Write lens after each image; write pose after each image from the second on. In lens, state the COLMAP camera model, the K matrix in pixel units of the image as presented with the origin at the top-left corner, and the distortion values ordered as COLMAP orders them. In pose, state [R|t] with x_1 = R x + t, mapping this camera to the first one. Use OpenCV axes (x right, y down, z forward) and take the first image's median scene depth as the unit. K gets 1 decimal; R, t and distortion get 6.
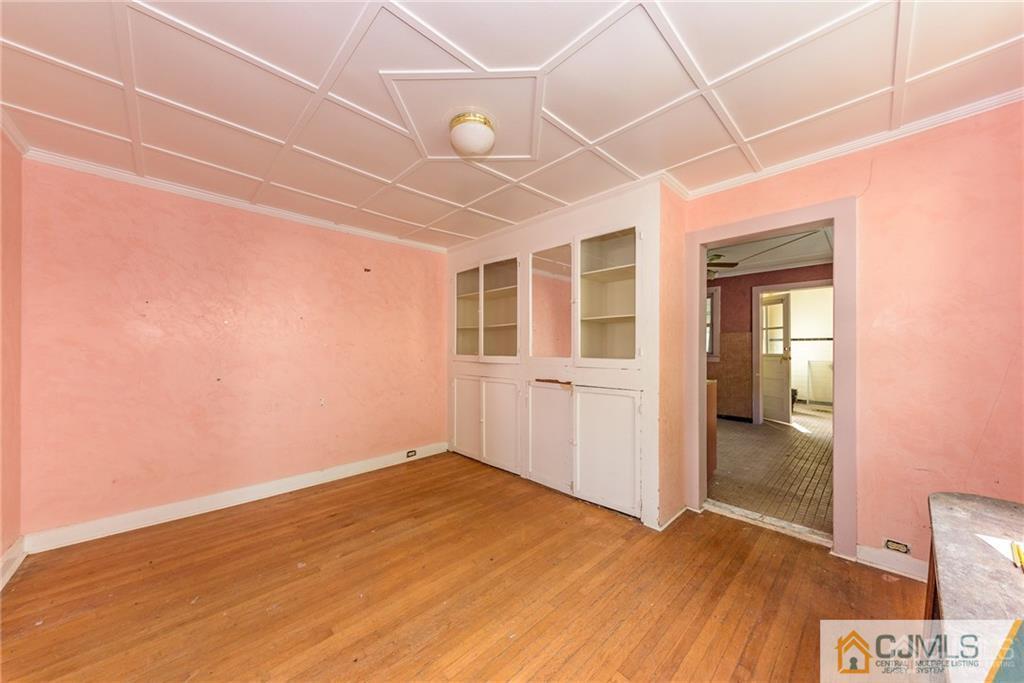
lens RADIAL K [[352.4, 0, 510.2], [0, 352.4, 348.4], [0, 0, 1]] dist [0.012984, -0.002157]
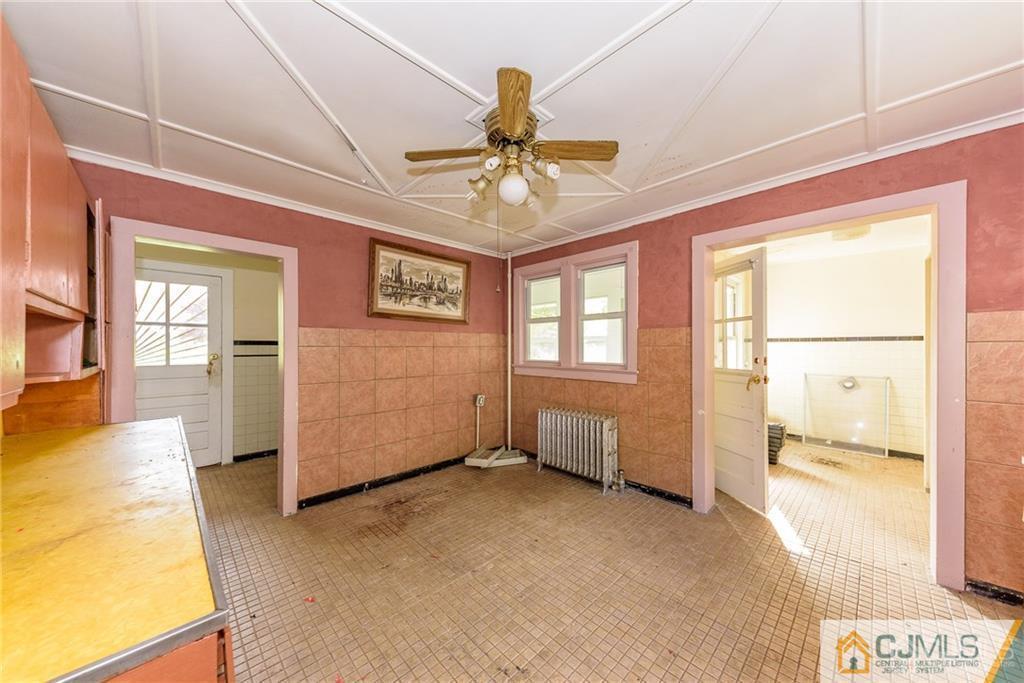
lens RADIAL K [[352.4, 0, 511.4], [0, 352.4, 343.6], [0, 0, 1]] dist [0.012984, -0.002157]
pose [[0.999967, -0.005951, 0.005599, 0.422144], [0.005984, 0.999965, -0.005914, -0.020343], [-0.005563, 0.005947, 0.999967, 0.496721]]
